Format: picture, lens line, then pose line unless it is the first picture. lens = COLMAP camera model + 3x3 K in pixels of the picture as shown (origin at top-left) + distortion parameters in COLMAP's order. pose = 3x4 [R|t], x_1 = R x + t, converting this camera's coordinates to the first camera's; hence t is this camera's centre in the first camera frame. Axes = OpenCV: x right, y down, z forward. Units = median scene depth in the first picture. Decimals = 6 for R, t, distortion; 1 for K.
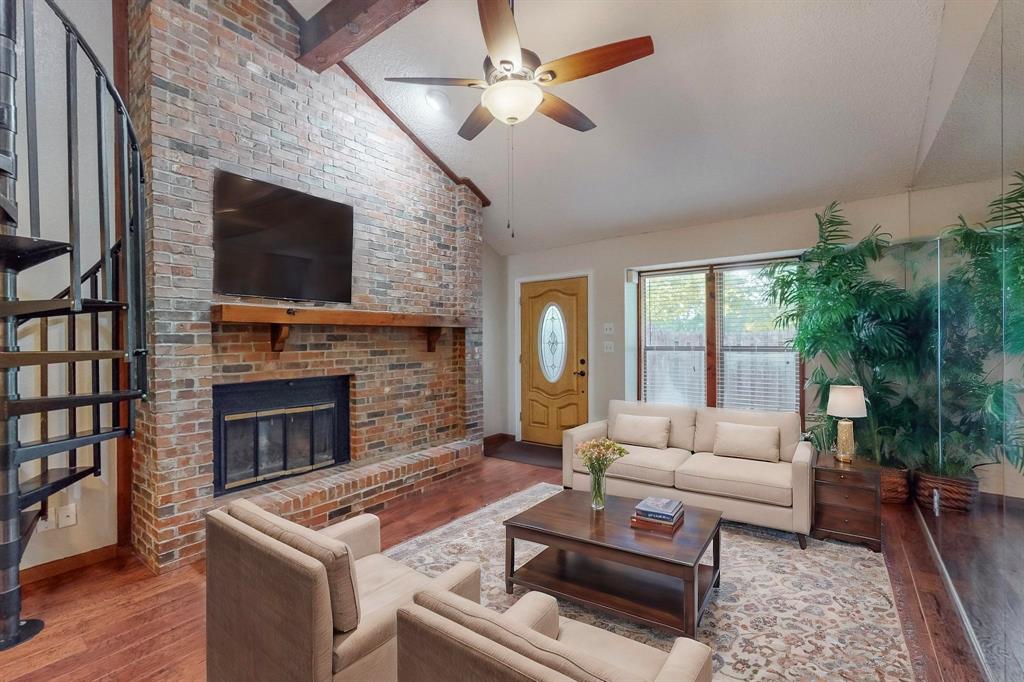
lens RADIAL K [[445.6, 0, 469.8], [0, 445.6, 342.6], [0, 0, 1]] dist [0.000870, 0.000042]
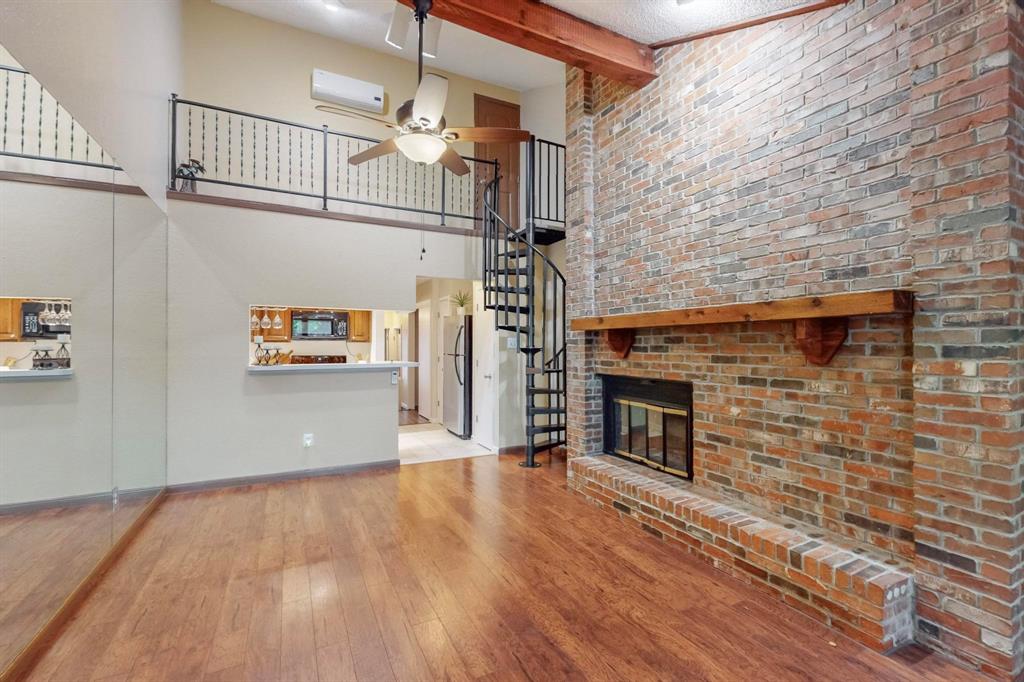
lens RADIAL K [[445.4, 0, 512.0], [0, 445.4, 342.4], [0, 0, 1]] dist [-0.000253, -0.000117]
pose [[-0.397573, 0.006275, -0.917549, 0.652152], [0.002490, 0.999980, 0.005760, -0.011173], [0.917567, 0.000005, -0.397581, 0.999739]]
